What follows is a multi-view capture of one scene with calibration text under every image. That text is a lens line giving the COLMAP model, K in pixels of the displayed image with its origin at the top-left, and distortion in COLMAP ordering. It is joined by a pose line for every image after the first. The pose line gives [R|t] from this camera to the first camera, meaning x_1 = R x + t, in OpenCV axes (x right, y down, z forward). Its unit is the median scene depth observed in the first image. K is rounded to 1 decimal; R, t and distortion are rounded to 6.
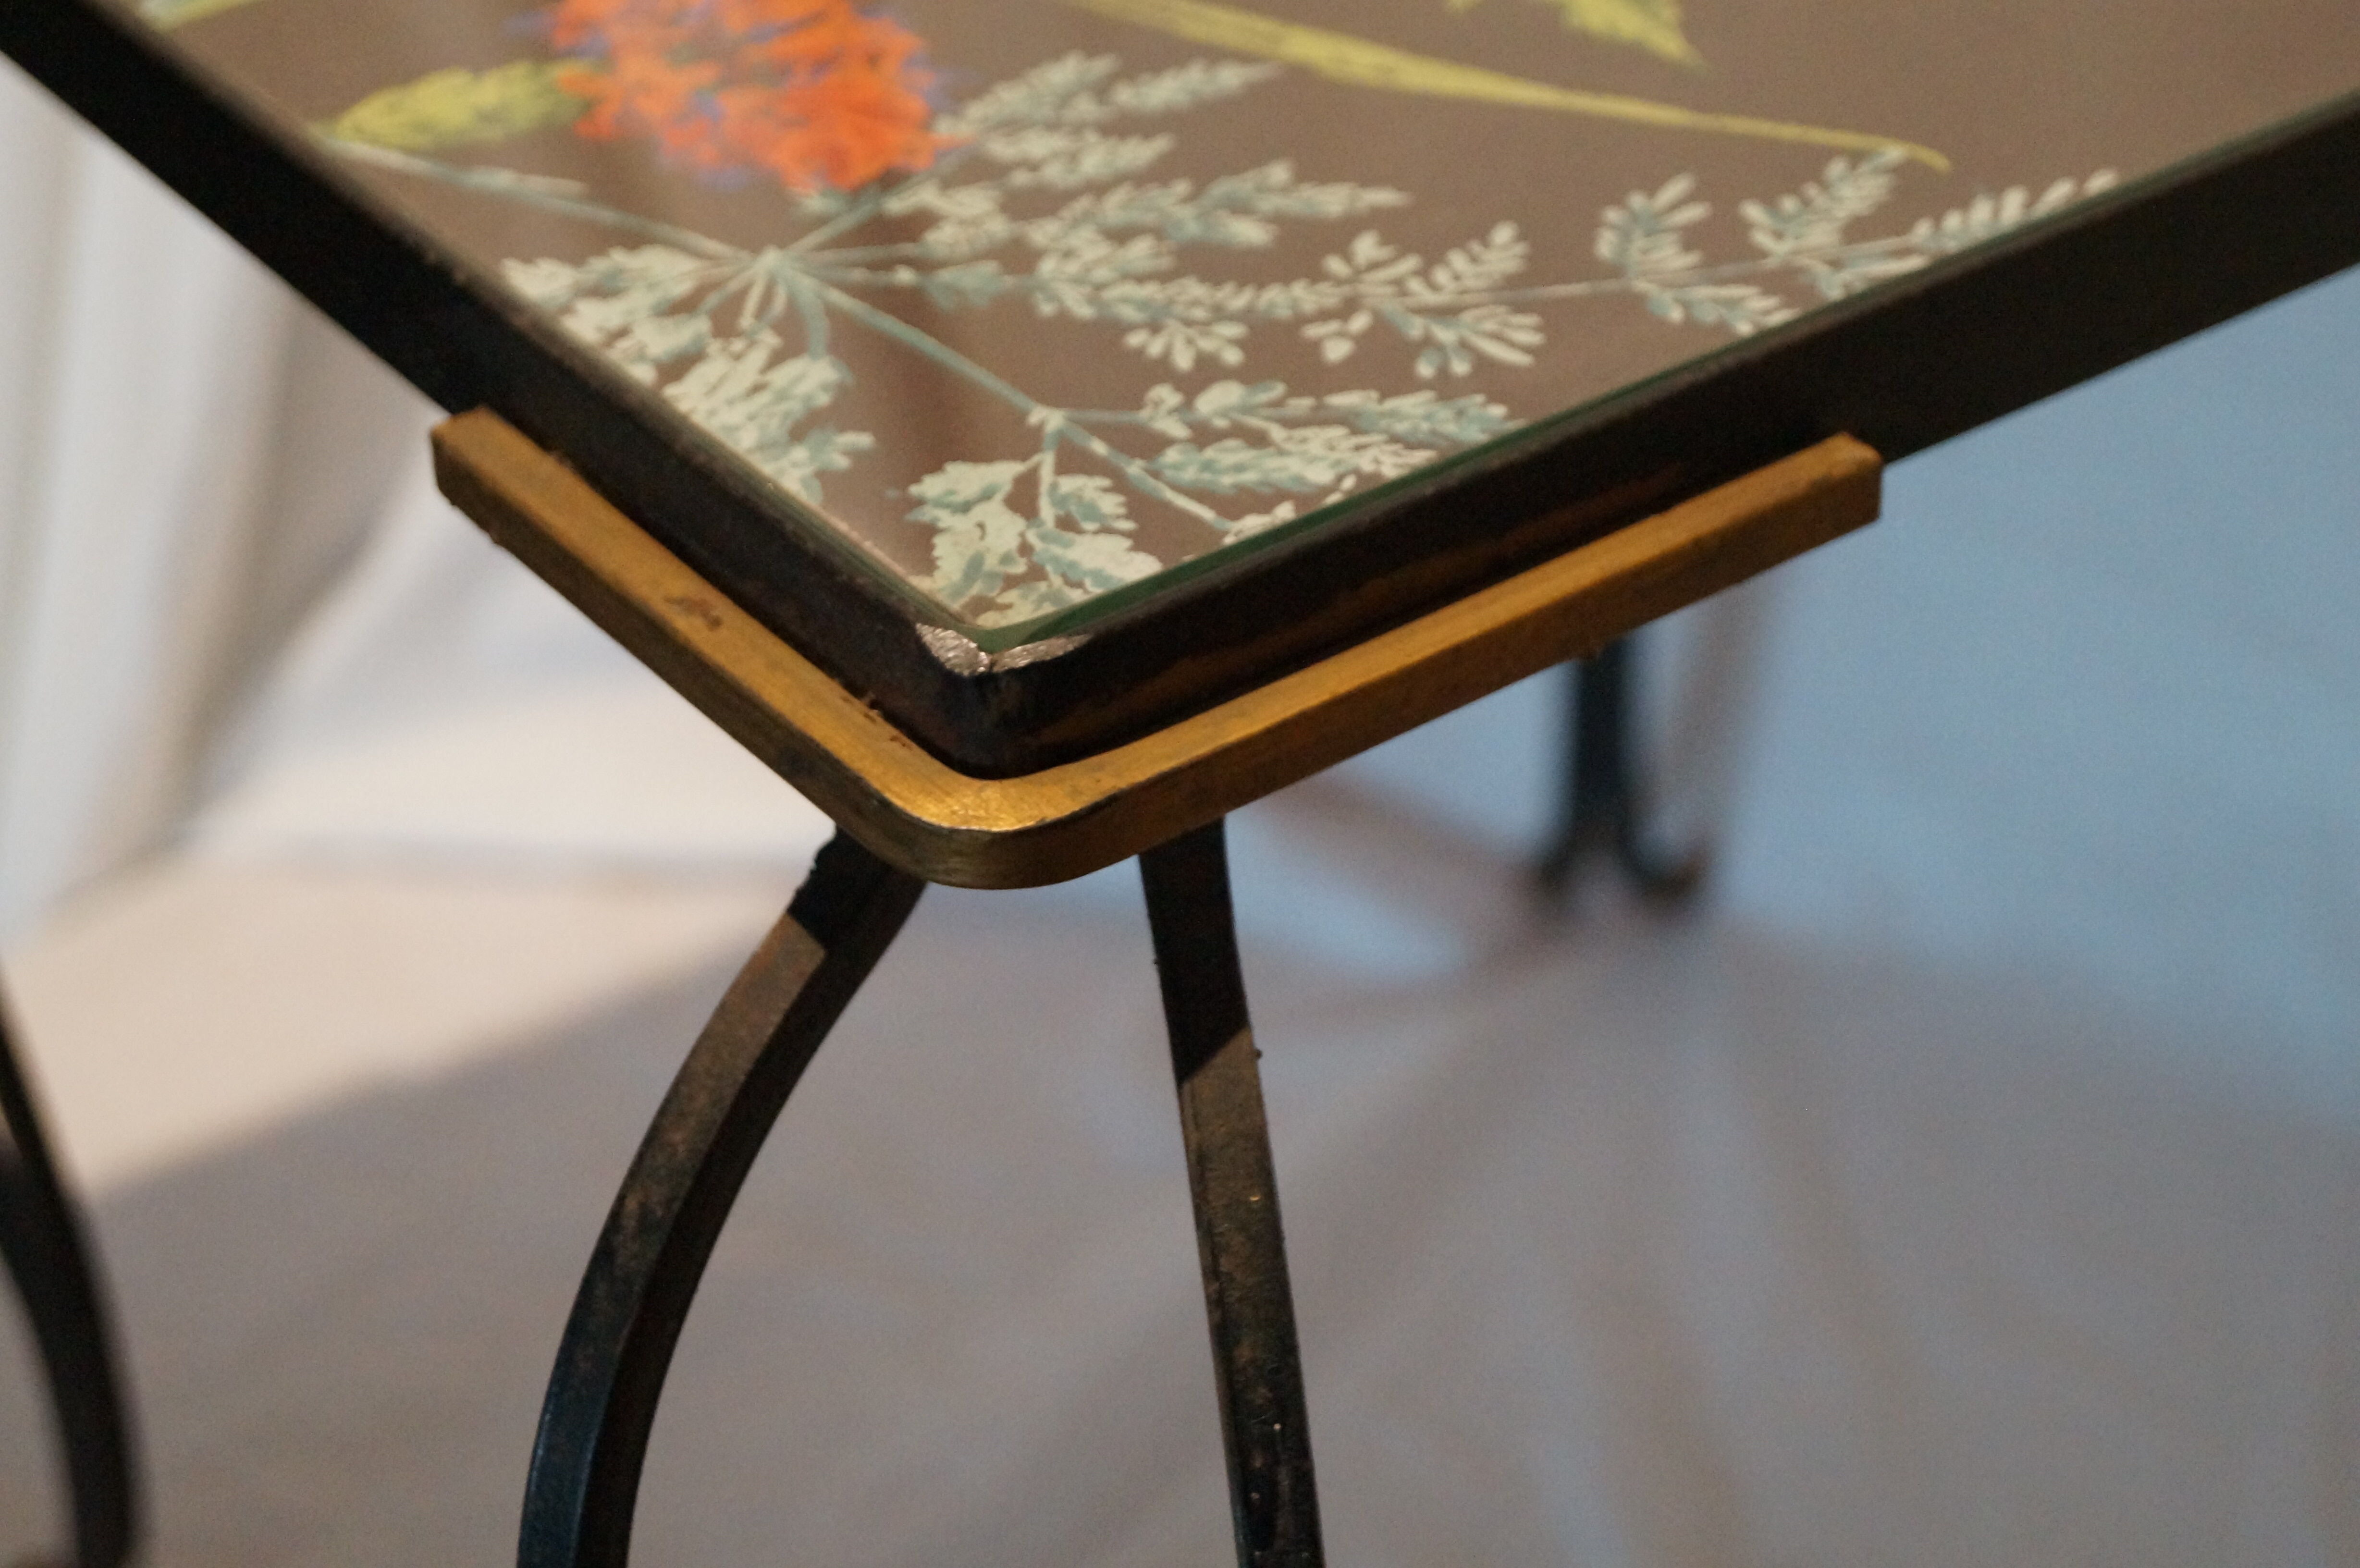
lens RADIAL K [[5065.2, 0, 1186.9], [0, 5065.2, 783.6], [0, 0, 1]] dist [0.020947, 0.000000]
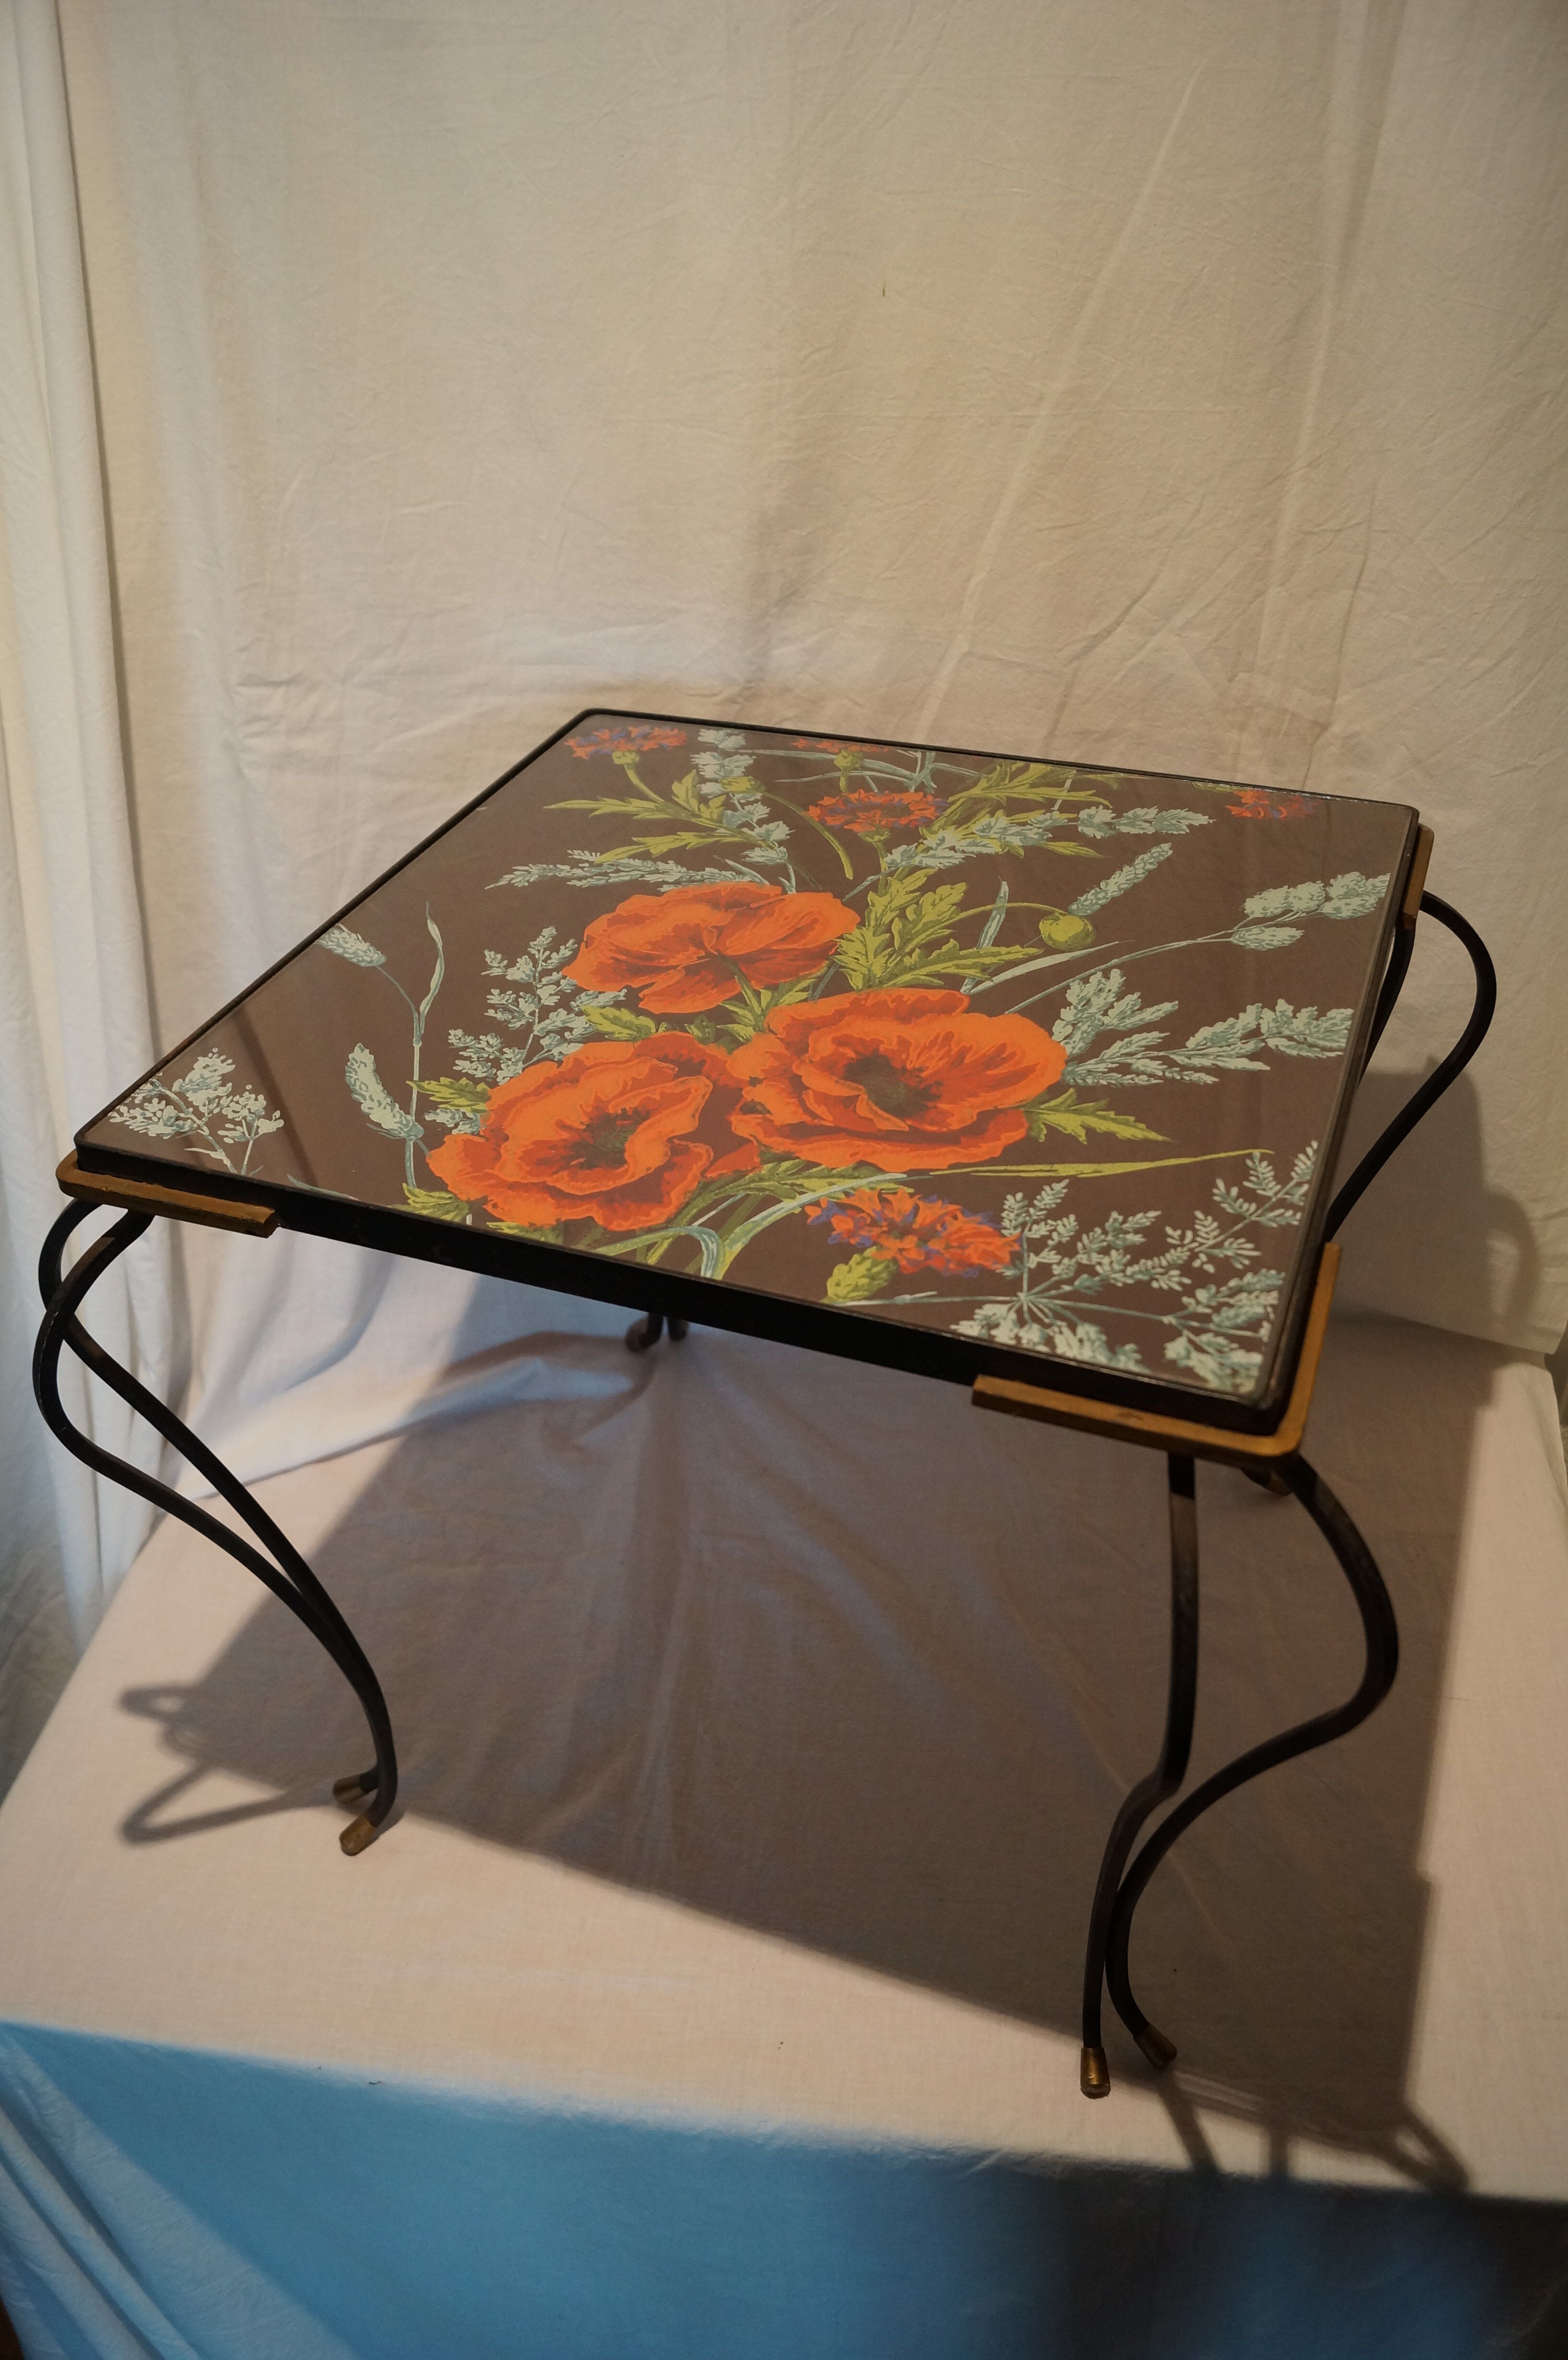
lens RADIAL K [[1783.6, 0, 779.4], [0, 1783.6, 1206.9], [0, 0, 1]] dist [-0.086137, 0.010740]
pose [[0.836474, -0.314695, 0.448642, -0.740516], [0.302431, 0.947809, 0.100961, -0.338943], [-0.456999, 0.051232, 0.887991, 0.107441]]
